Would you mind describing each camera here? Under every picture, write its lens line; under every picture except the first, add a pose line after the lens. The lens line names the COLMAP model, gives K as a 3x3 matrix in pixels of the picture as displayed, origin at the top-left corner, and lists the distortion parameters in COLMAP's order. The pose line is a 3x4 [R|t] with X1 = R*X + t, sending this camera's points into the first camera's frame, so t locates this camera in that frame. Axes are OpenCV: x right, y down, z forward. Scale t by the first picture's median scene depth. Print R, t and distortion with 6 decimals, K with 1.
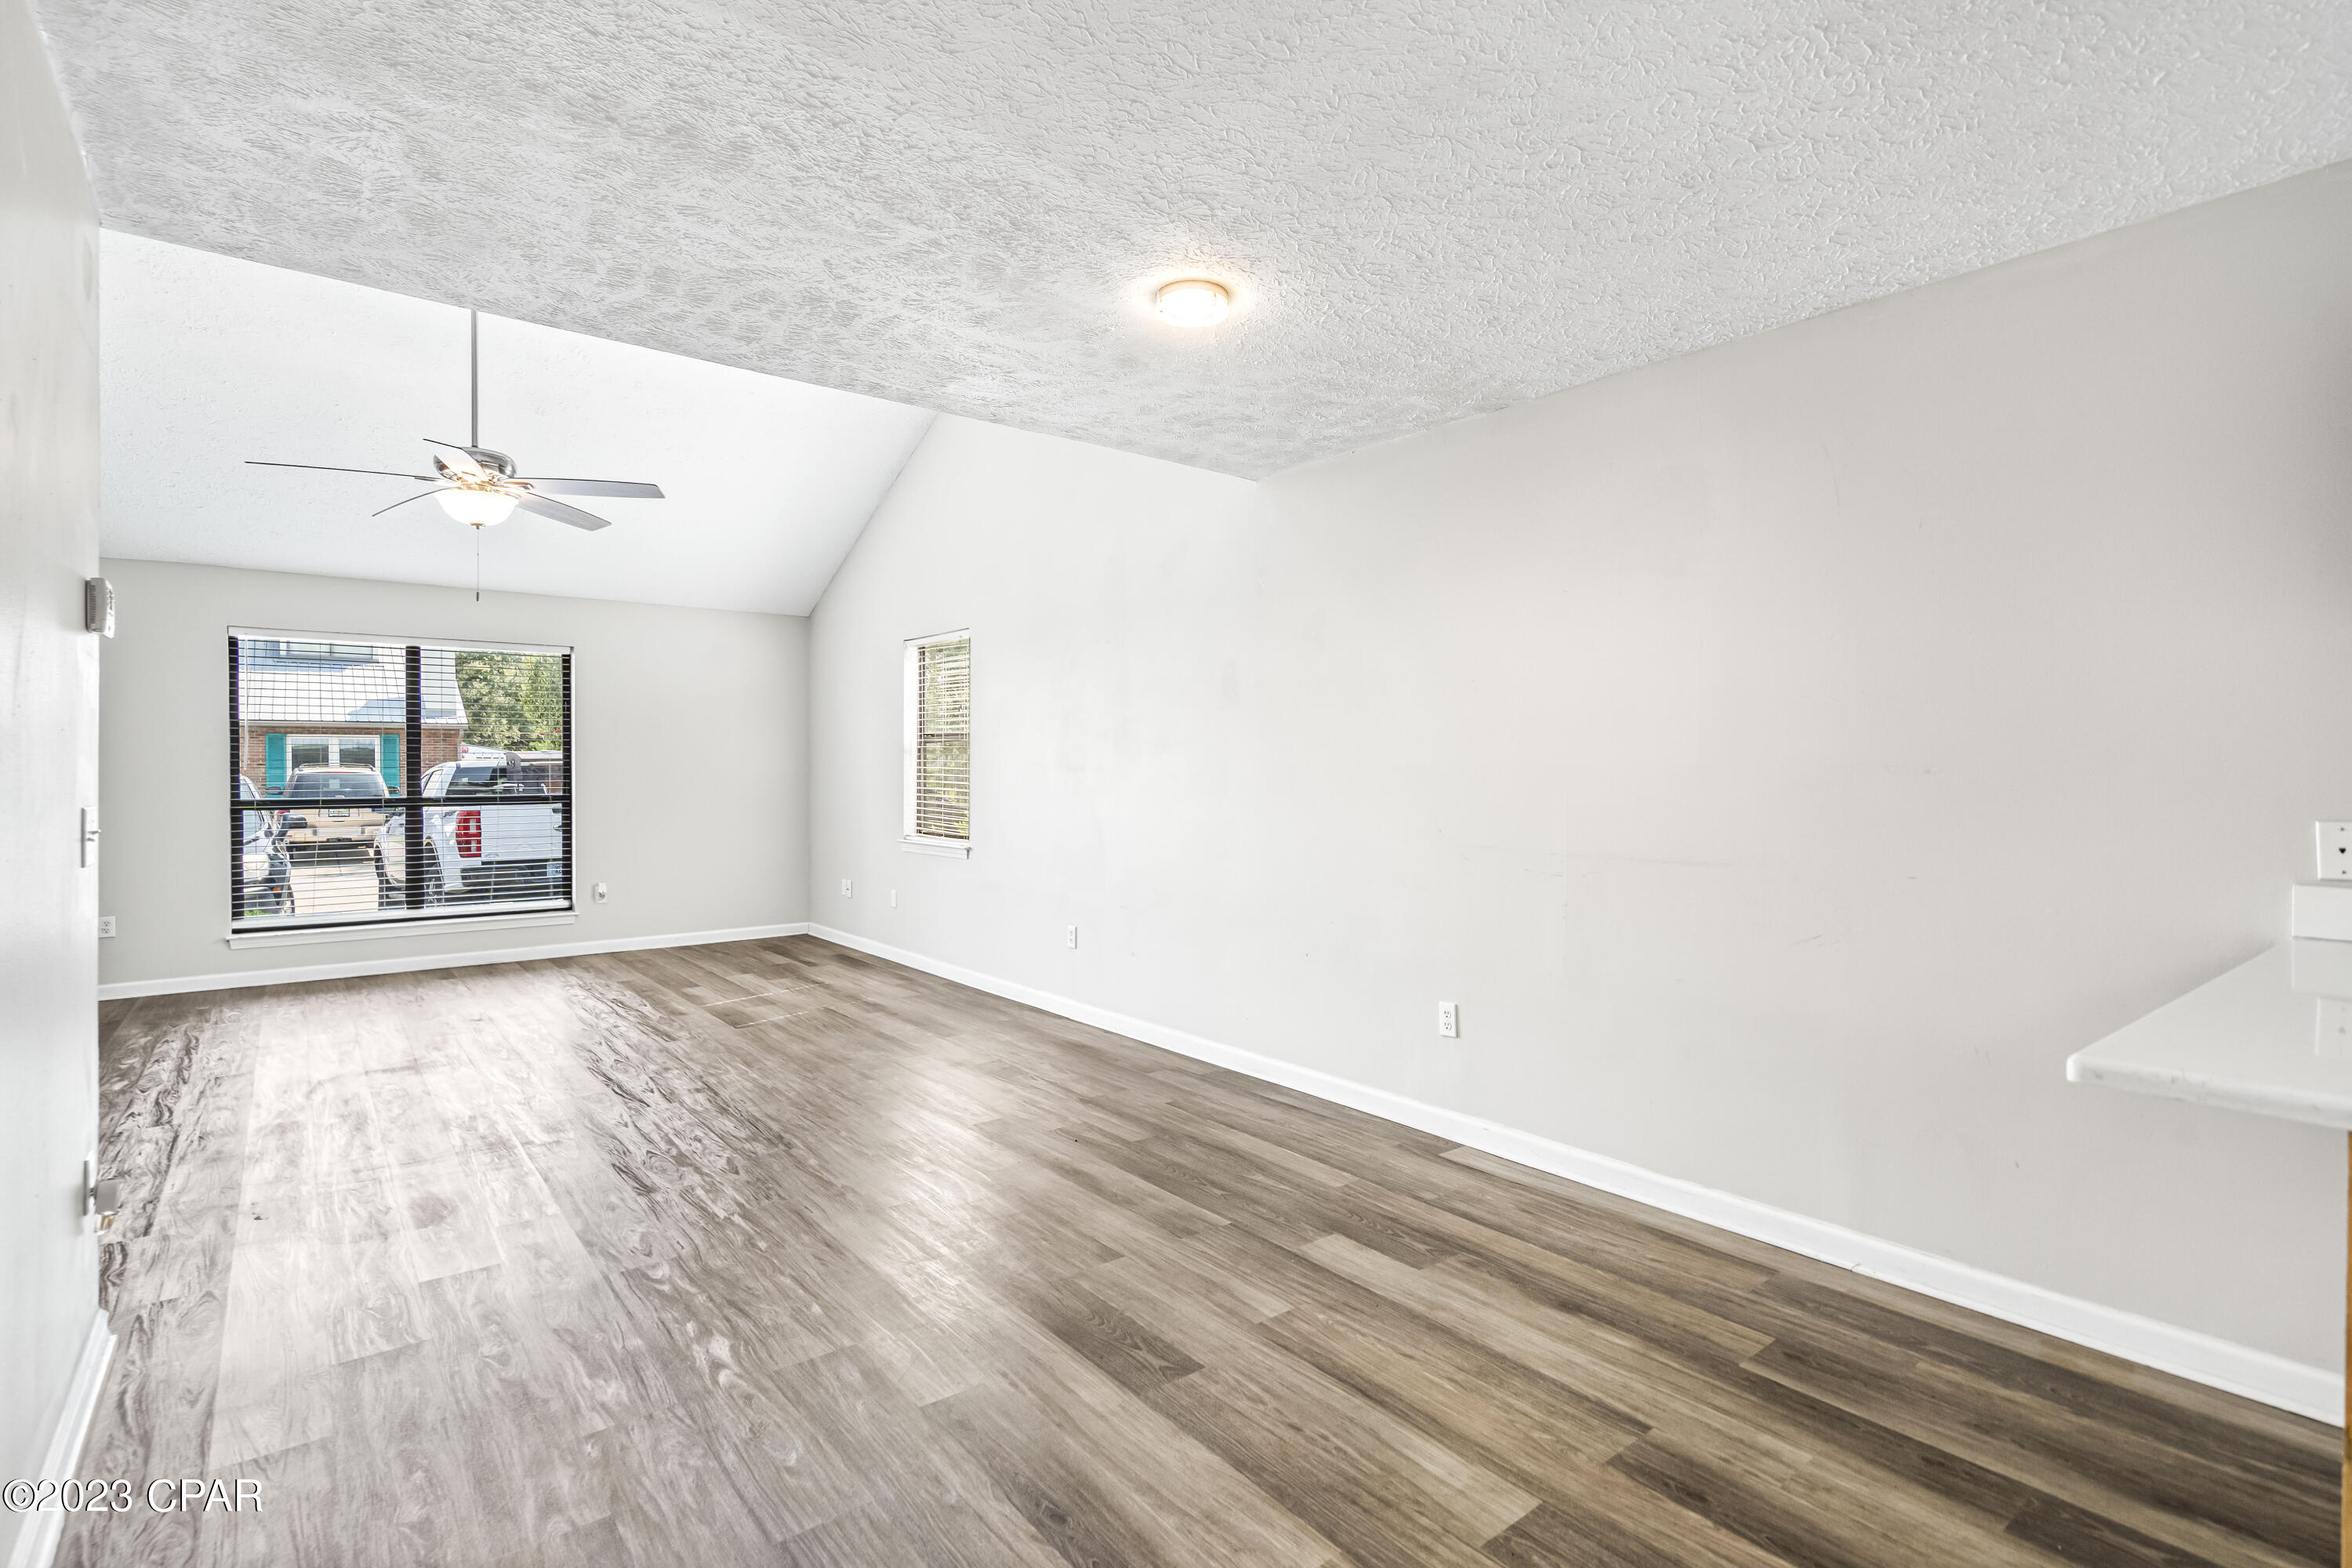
lens RADIAL K [[1095.7, 0, 1143.8], [0, 1095.7, 771.9], [0, 0, 1]] dist [-0.000919, 0.000751]
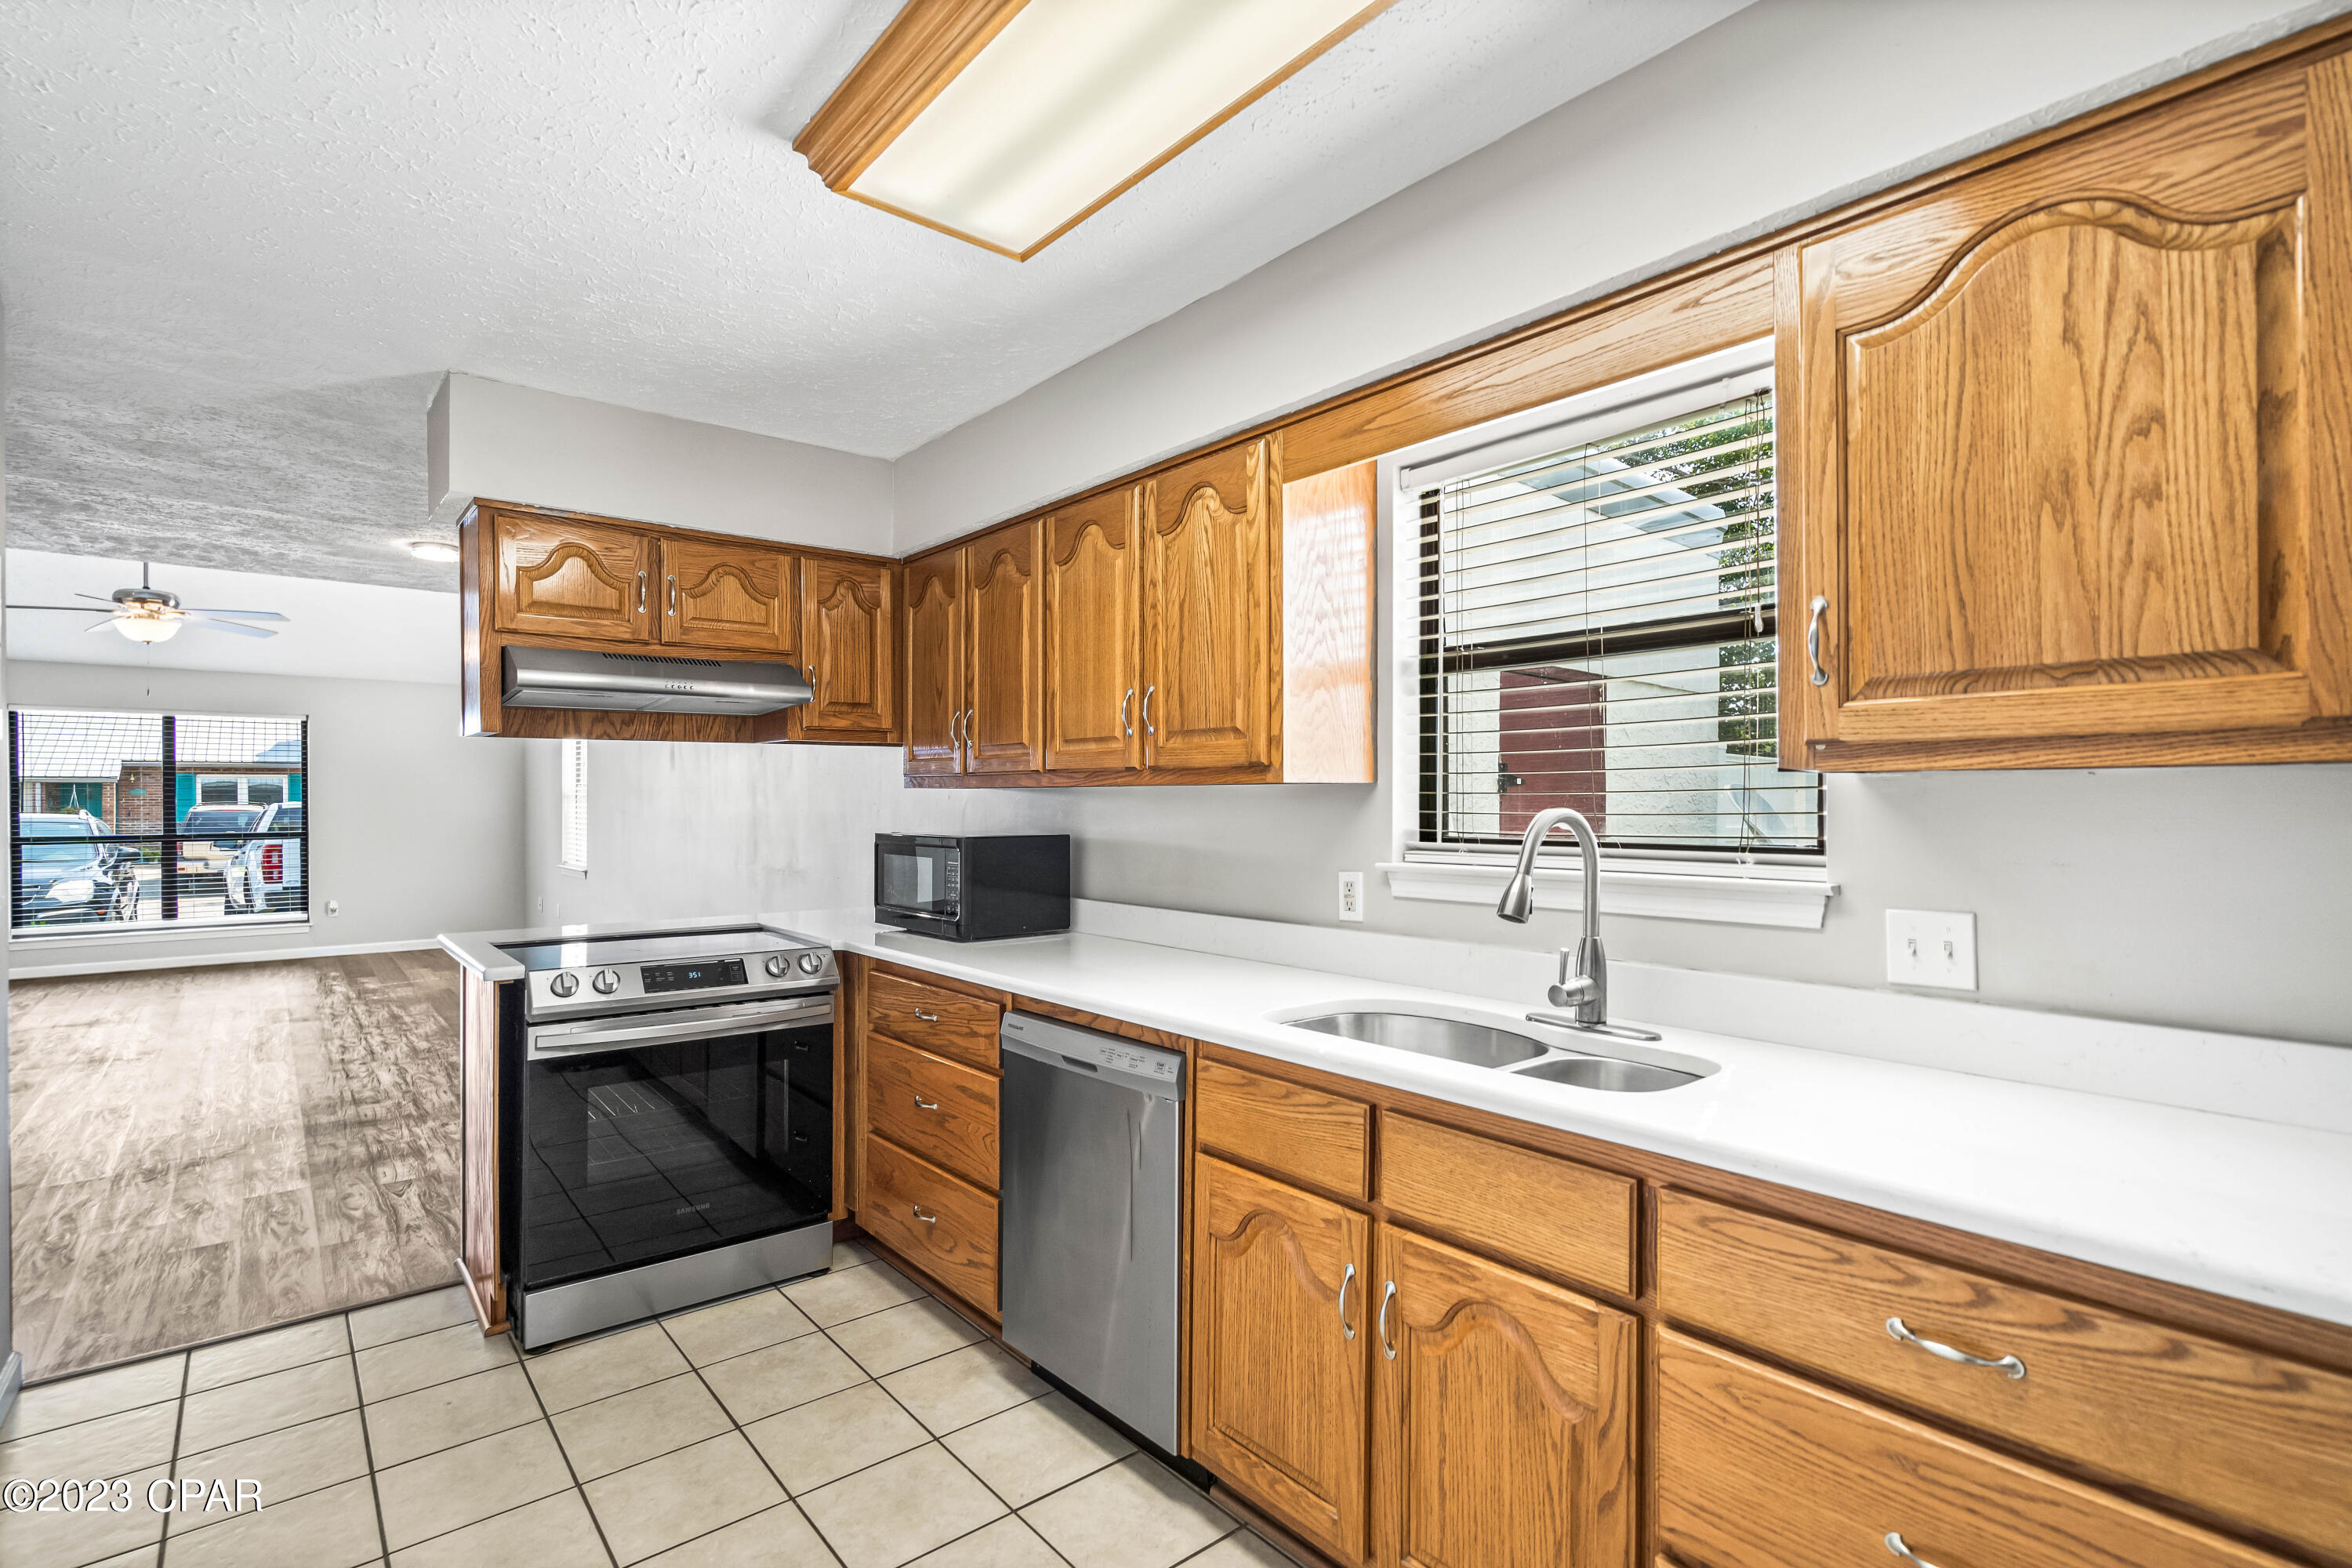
lens RADIAL K [[1095.7, 0, 1171.6], [0, 1095.7, 796.6], [0, 0, 1]] dist [-0.000919, 0.000751]
pose [[0.999506, -0.001929, 0.031367, 0.128518], [0.002163, 0.999970, -0.007413, -0.002244], [-0.031352, 0.007477, 0.999480, -0.087749]]
